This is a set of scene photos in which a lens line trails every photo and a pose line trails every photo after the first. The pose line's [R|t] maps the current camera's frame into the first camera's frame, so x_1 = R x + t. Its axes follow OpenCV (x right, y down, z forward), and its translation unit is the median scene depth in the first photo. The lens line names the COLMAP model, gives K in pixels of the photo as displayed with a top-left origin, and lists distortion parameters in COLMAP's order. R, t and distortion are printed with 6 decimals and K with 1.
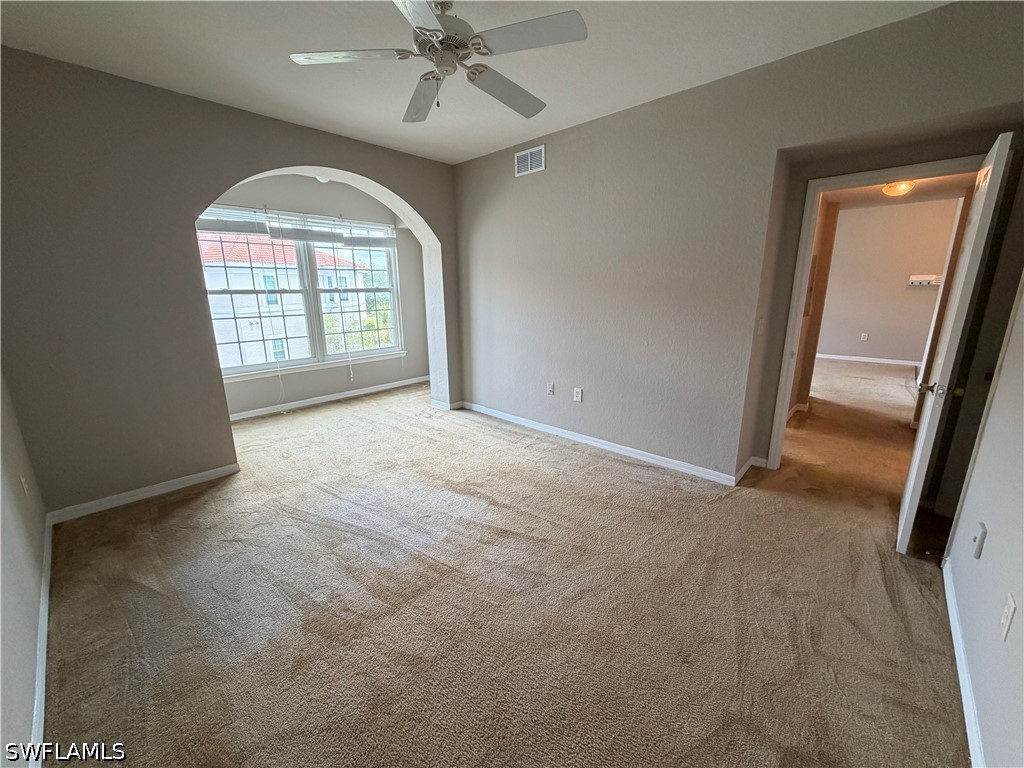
lens RADIAL K [[407.8, 0, 509.6], [0, 407.8, 385.3], [0, 0, 1]] dist [-0.000279, 0.000050]
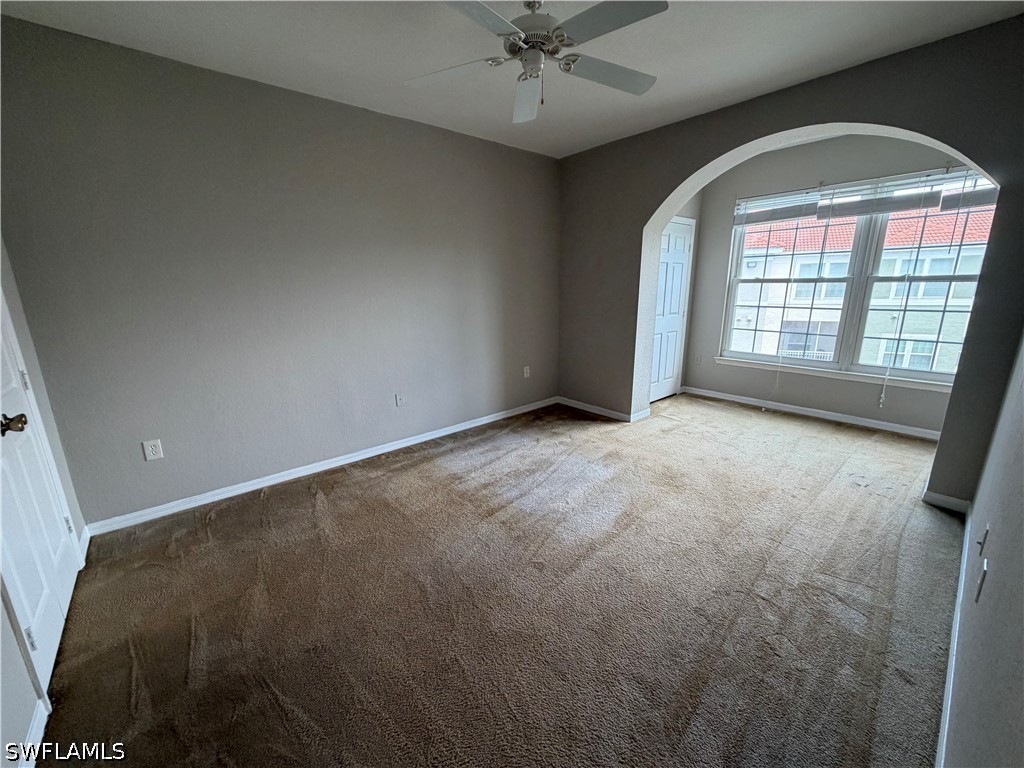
lens RADIAL K [[407.8, 0, 509.6], [0, 407.8, 385.3], [0, 0, 1]] dist [-0.000279, 0.000050]
pose [[-0.109477, 0.251912, -0.961538, 0.387835], [-0.215099, 0.938427, 0.270348, -0.109202], [0.970437, 0.236423, -0.048550, 0.439830]]
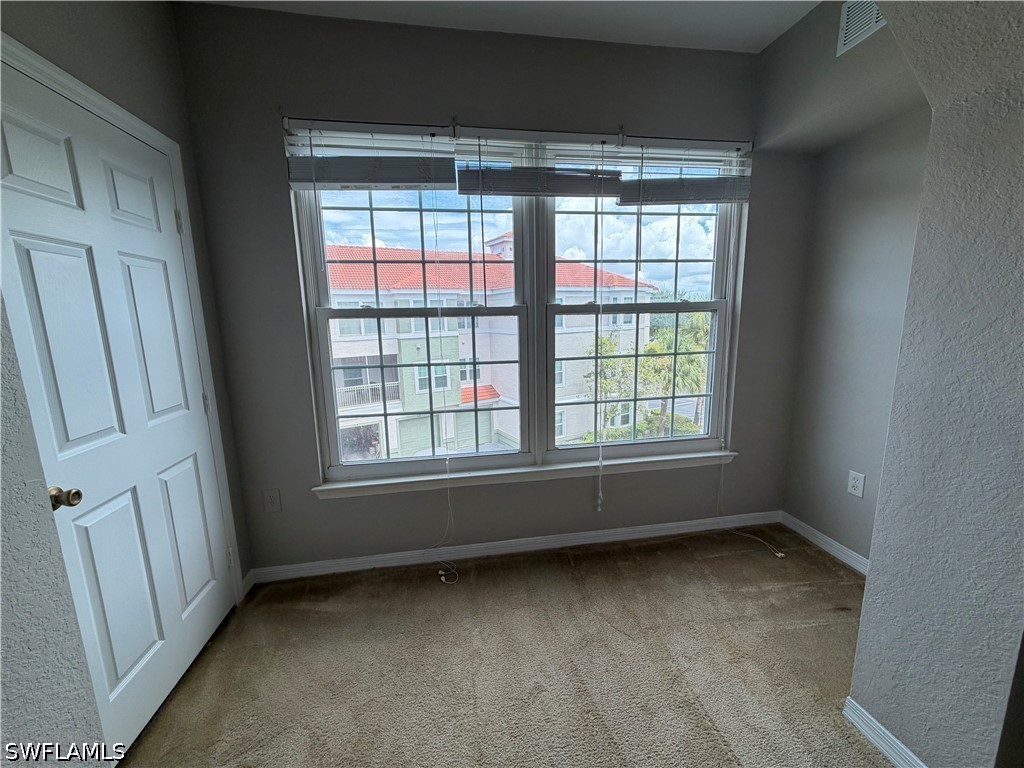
lens RADIAL K [[407.8, 0, 509.6], [0, 407.8, 385.3], [0, 0, 1]] dist [-0.000279, 0.000050]
pose [[0.789763, 0.100485, -0.605126, -0.230558], [-0.131837, 0.991243, -0.007460, -0.142422], [0.599078, 0.085669, 0.796095, 0.635564]]
